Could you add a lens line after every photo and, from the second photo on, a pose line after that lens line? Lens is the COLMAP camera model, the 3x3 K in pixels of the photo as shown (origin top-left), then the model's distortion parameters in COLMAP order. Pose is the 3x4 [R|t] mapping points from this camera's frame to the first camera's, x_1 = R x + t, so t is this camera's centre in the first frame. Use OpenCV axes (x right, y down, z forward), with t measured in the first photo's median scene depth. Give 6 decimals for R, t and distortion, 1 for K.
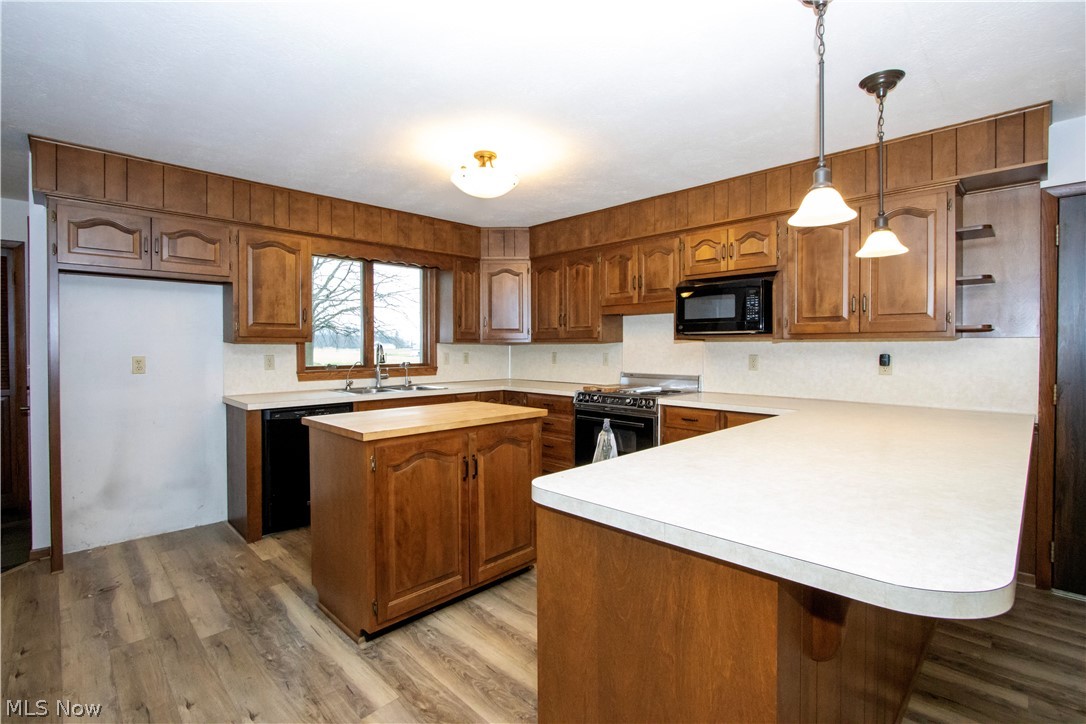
lens RADIAL K [[500.6, 0, 545.3], [0, 500.6, 357.6], [0, 0, 1]] dist [-0.020850, 0.000976]
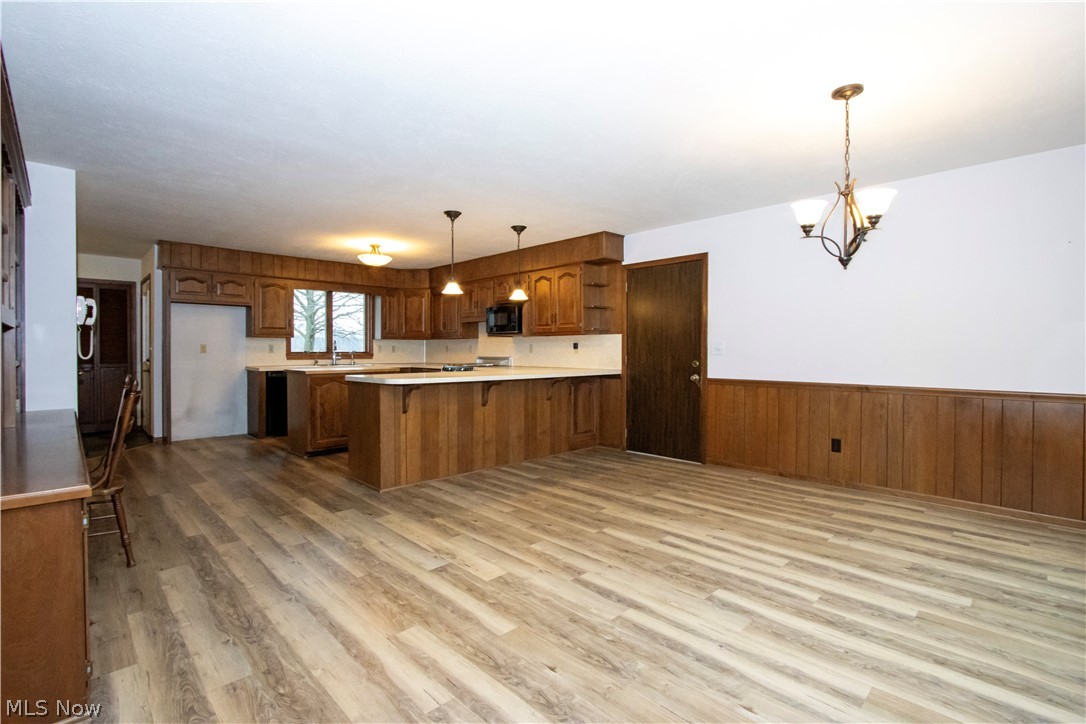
lens RADIAL K [[500.6, 0, 542.7], [0, 500.6, 356.6], [0, 0, 1]] dist [-0.020850, 0.000976]
pose [[0.999919, 0.002640, -0.012476, 0.490979], [-0.002762, 0.999948, -0.009799, 0.056529], [0.012450, 0.009833, 0.999874, -0.854994]]
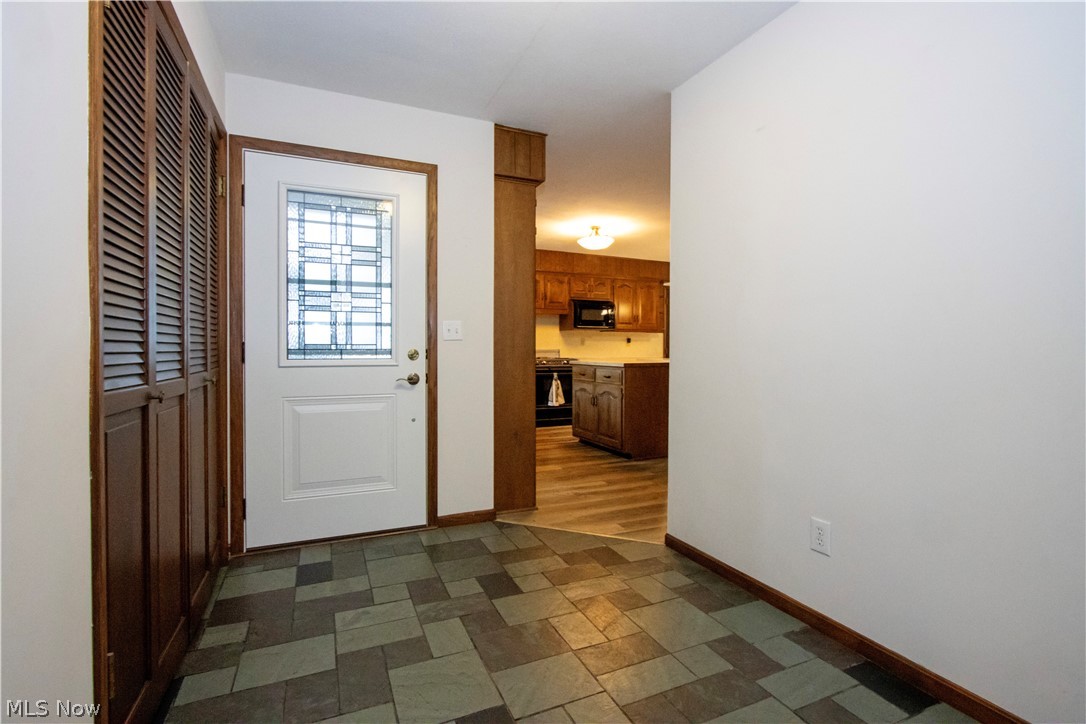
lens RADIAL K [[500.6, 0, 543.3], [0, 500.6, 354.7], [0, 0, 1]] dist [-0.020850, 0.000976]
pose [[0.368038, -0.012075, 0.929732, -1.535542], [0.020534, 0.999777, 0.004856, 0.047388], [-0.929584, 0.017304, 0.368204, 0.387897]]
